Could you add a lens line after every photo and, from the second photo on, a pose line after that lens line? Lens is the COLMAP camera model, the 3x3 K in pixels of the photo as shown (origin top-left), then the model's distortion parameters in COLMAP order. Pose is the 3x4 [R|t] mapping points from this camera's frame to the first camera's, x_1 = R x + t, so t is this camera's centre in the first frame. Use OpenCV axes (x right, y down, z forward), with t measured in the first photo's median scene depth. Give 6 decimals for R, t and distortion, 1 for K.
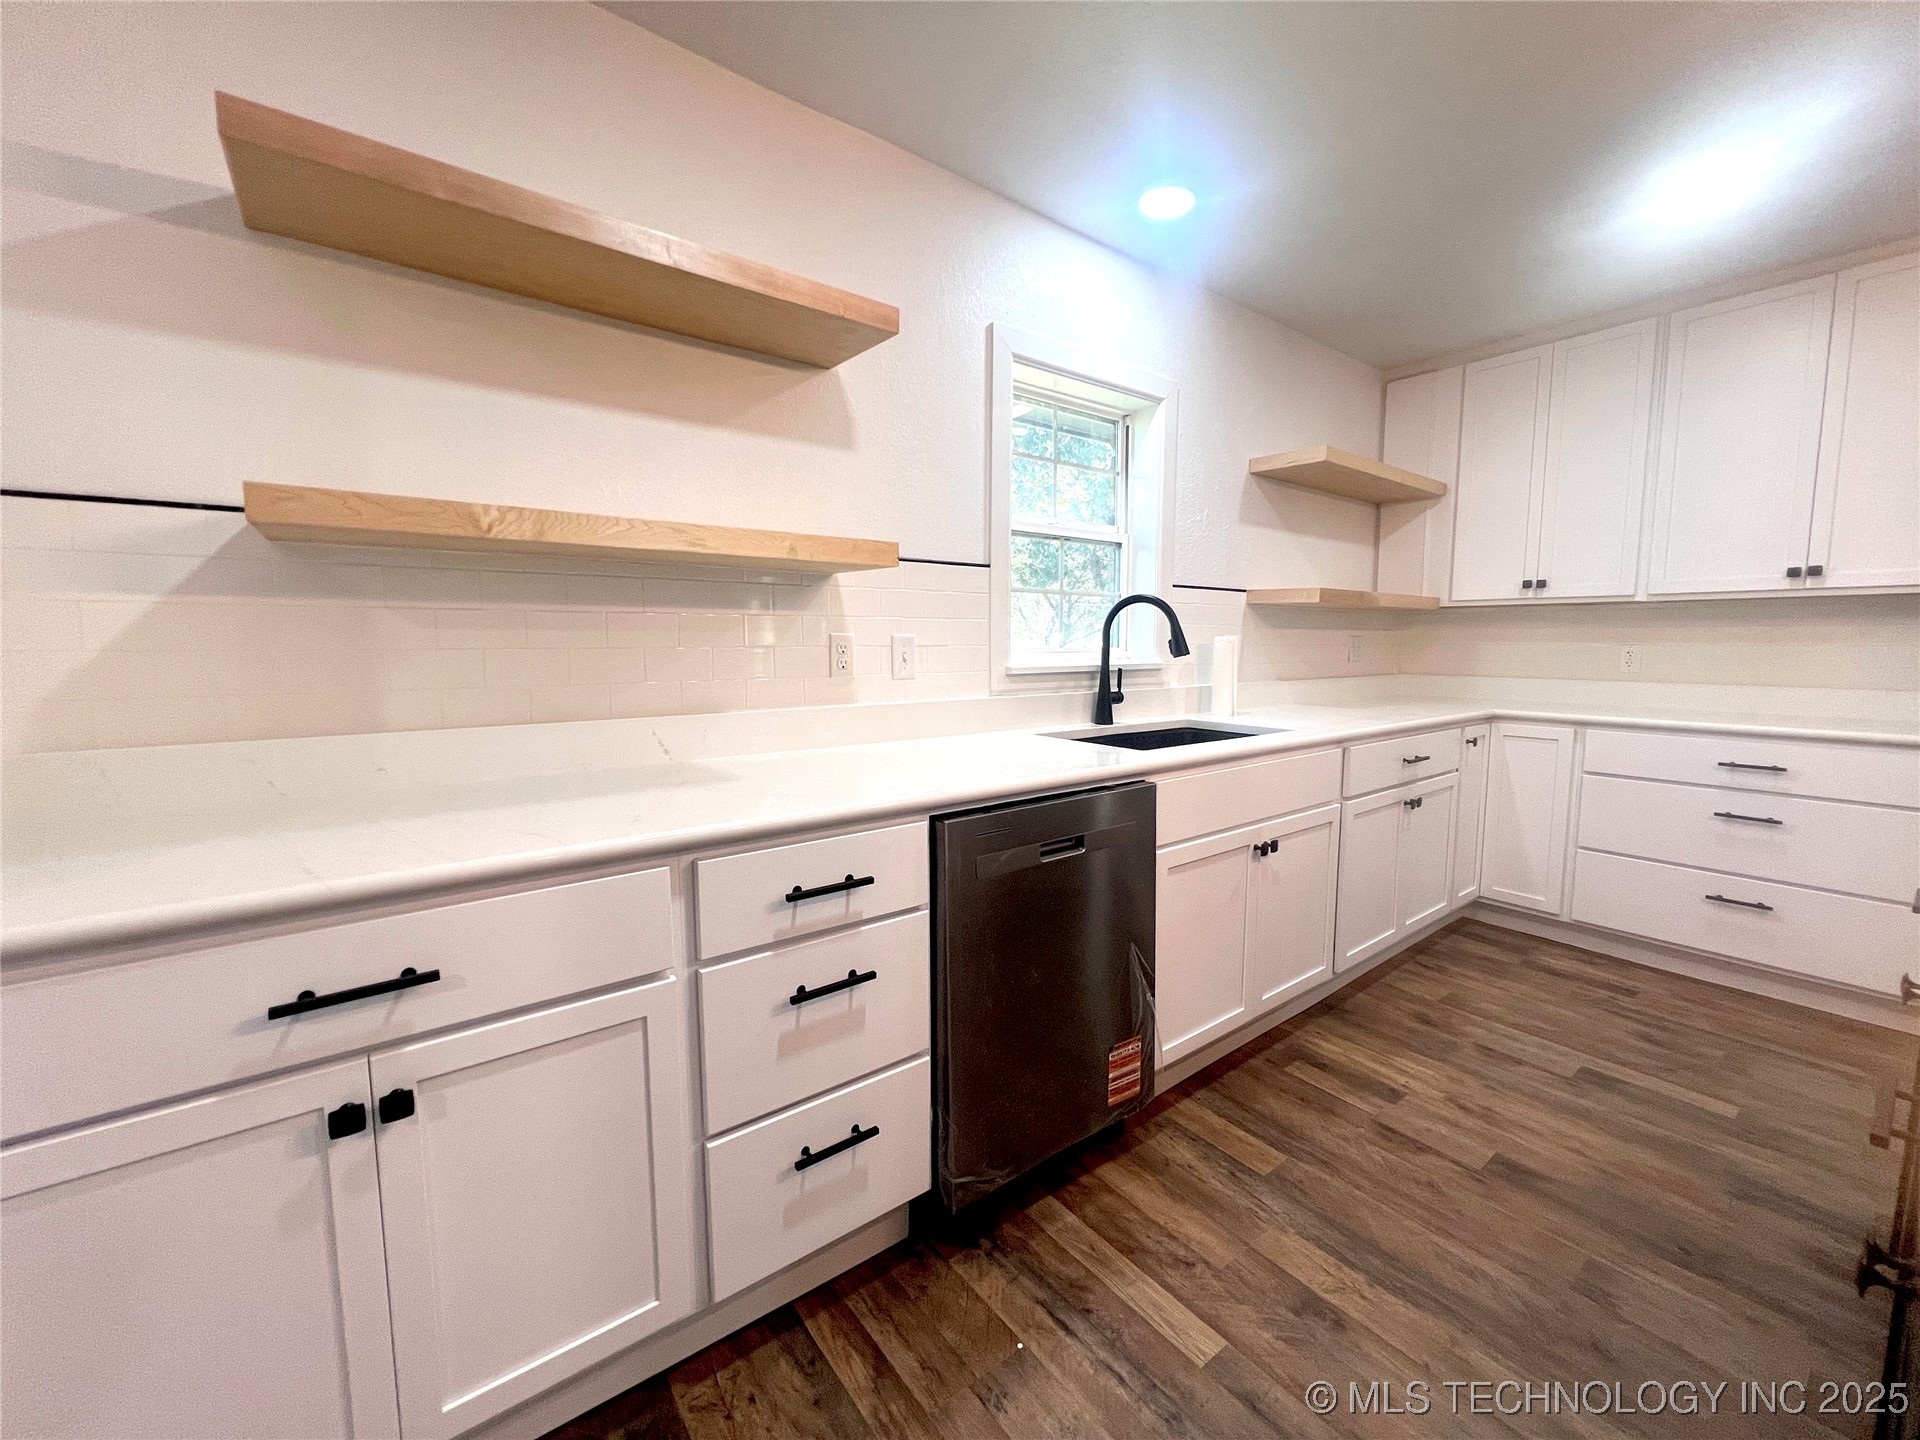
lens RADIAL K [[770.9, 0, 955.3], [0, 770.9, 711.0], [0, 0, 1]] dist [-0.002799, 0.000420]
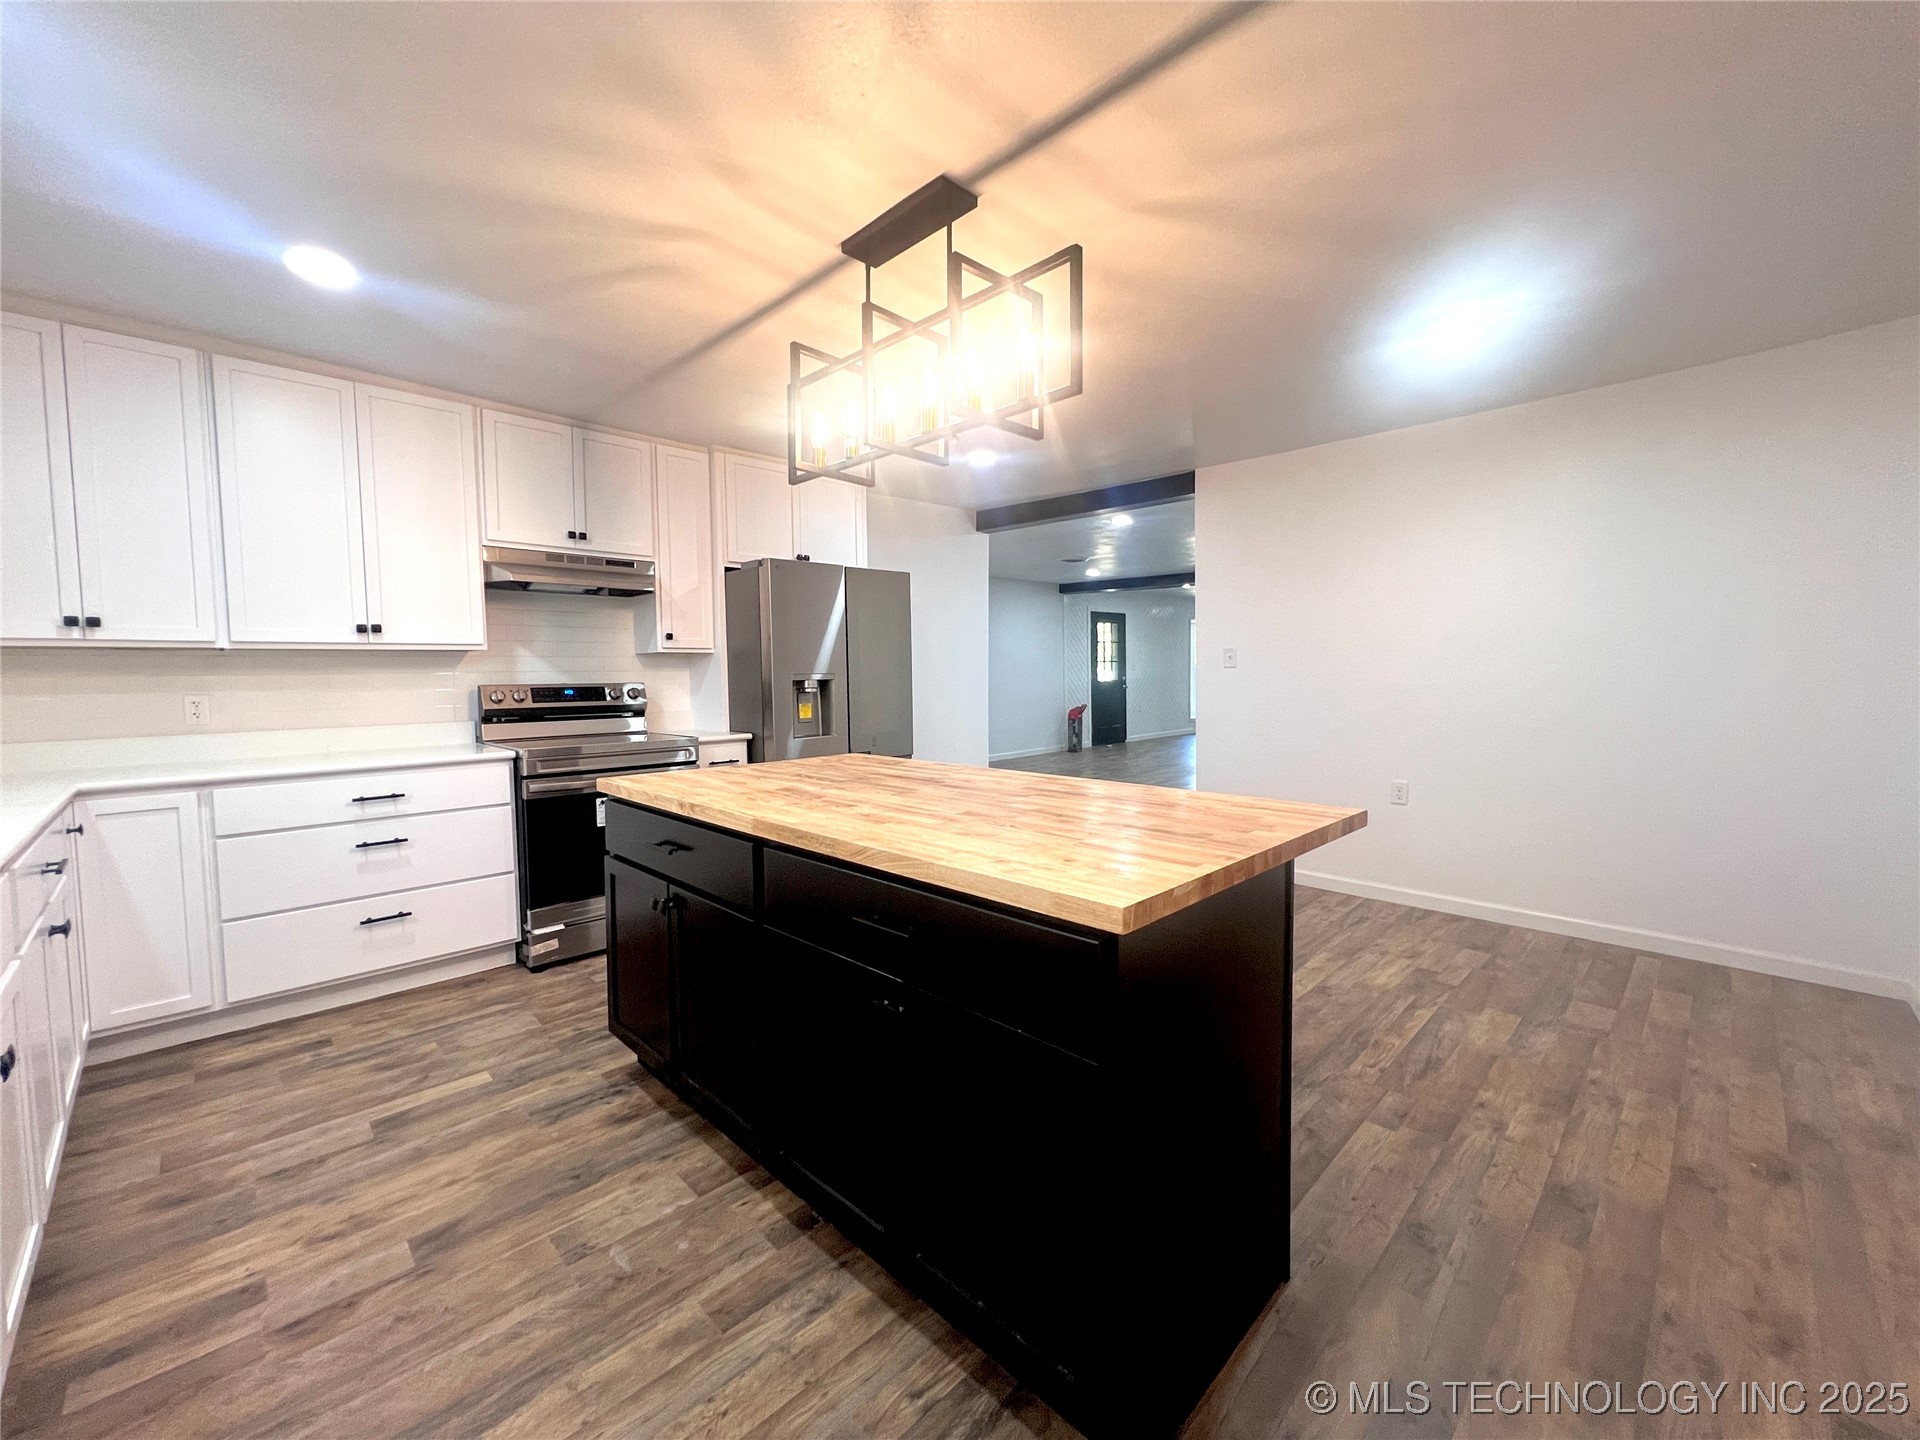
lens RADIAL K [[770.9, 0, 956.9], [0, 770.9, 713.3], [0, 0, 1]] dist [-0.002799, 0.000420]
pose [[-0.133995, -0.052660, 0.989582, -0.217043], [0.106651, 0.992021, 0.067231, -0.039618], [-0.985226, 0.114549, -0.127310, 0.311892]]
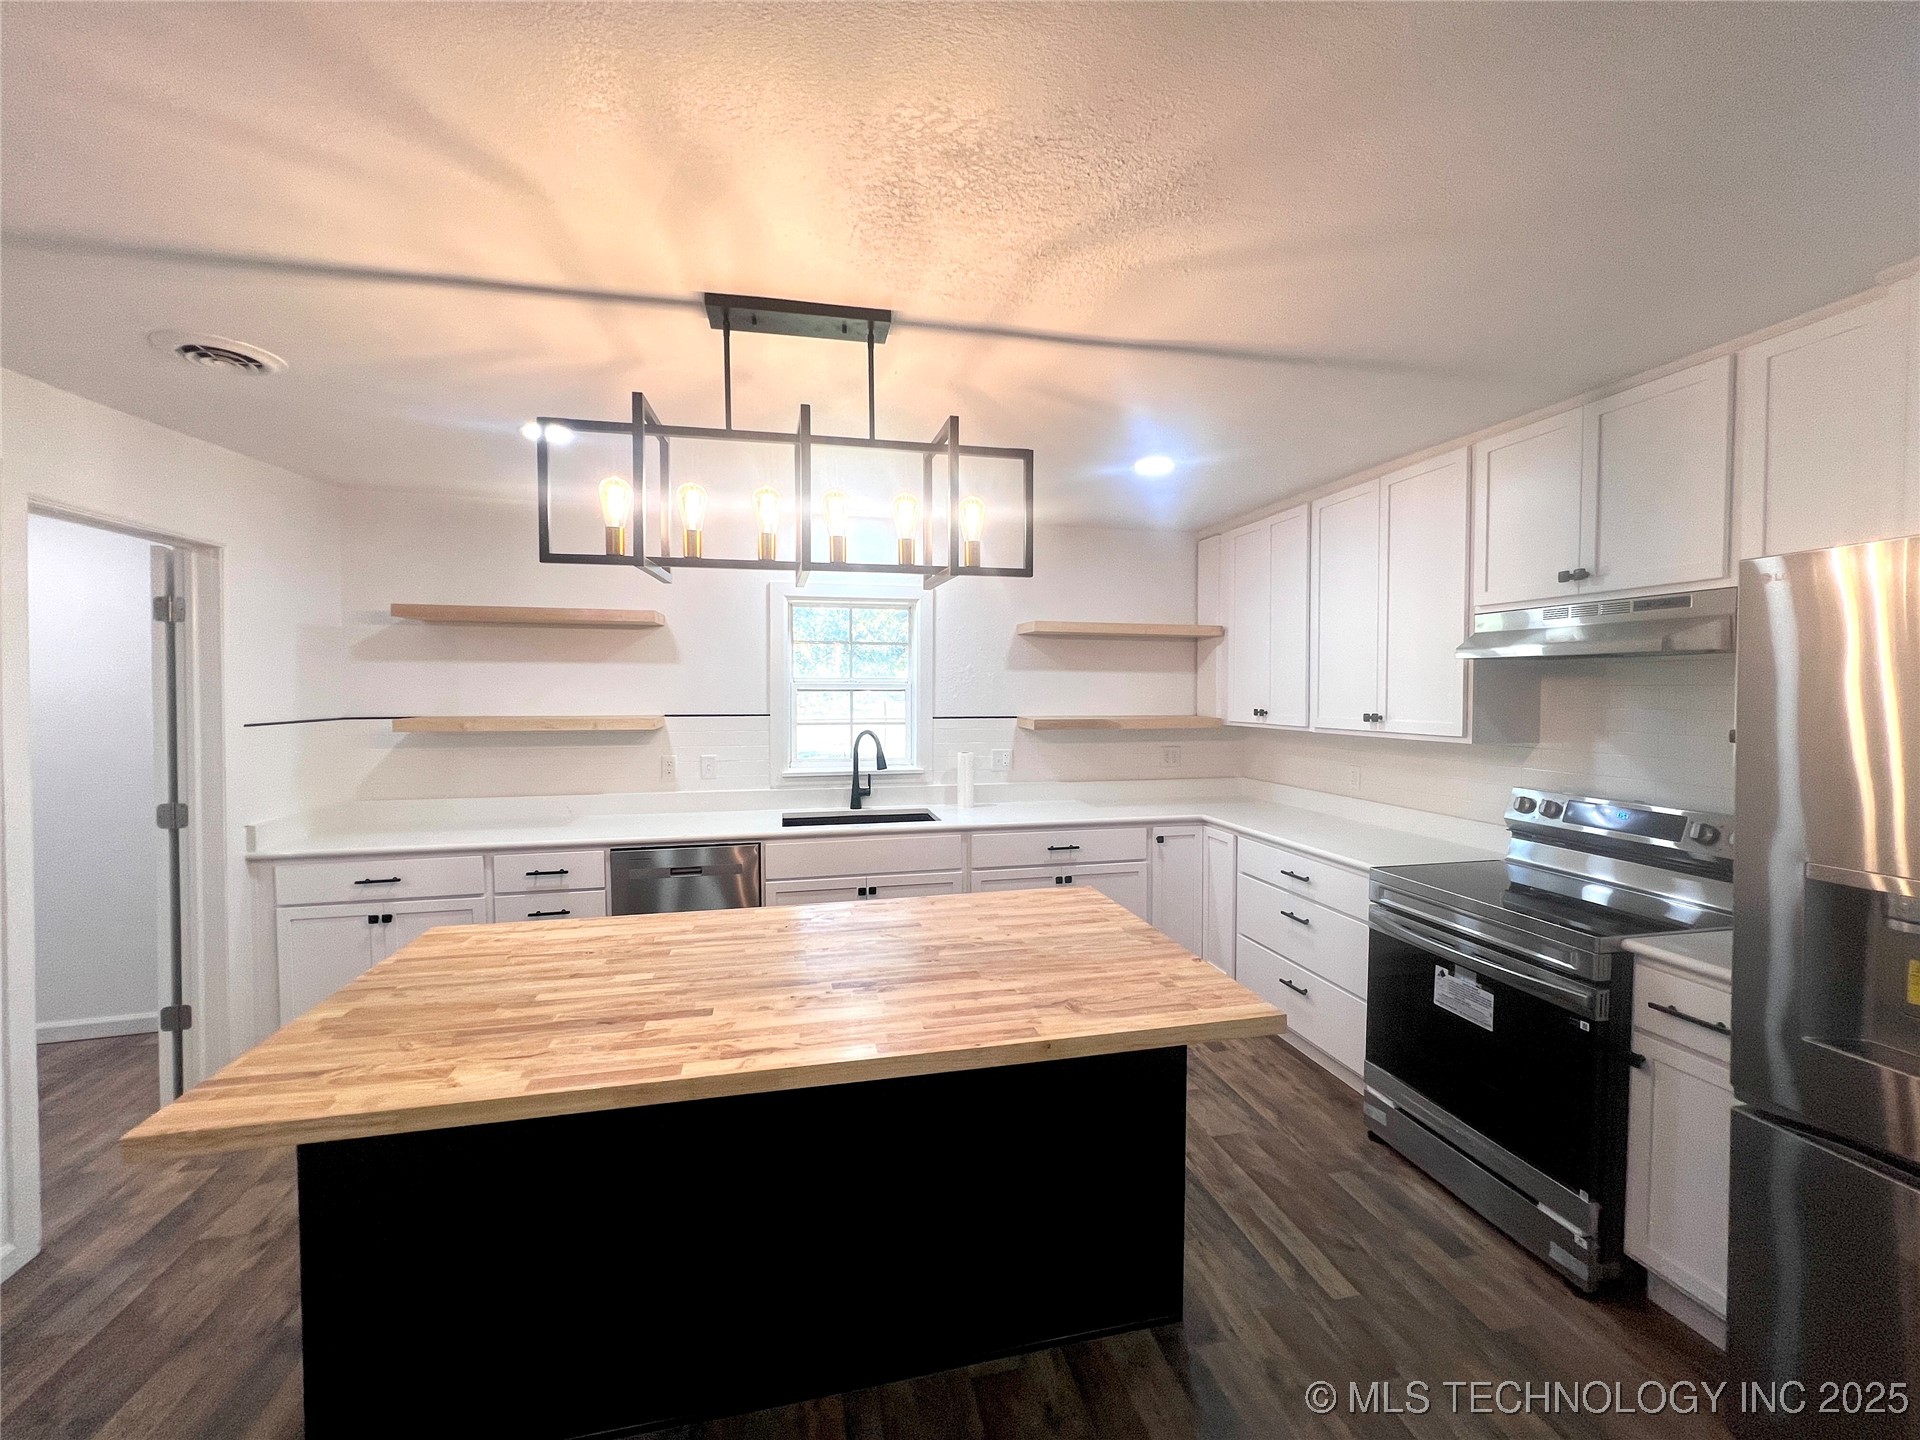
lens RADIAL K [[770.9, 0, 955.8], [0, 770.9, 712.8], [0, 0, 1]] dist [-0.002799, 0.000420]
pose [[0.907514, 0.010328, -0.419895, 1.146991], [-0.037601, 0.997681, -0.056728, -0.107862], [0.418335, 0.067270, 0.905798, -0.410111]]
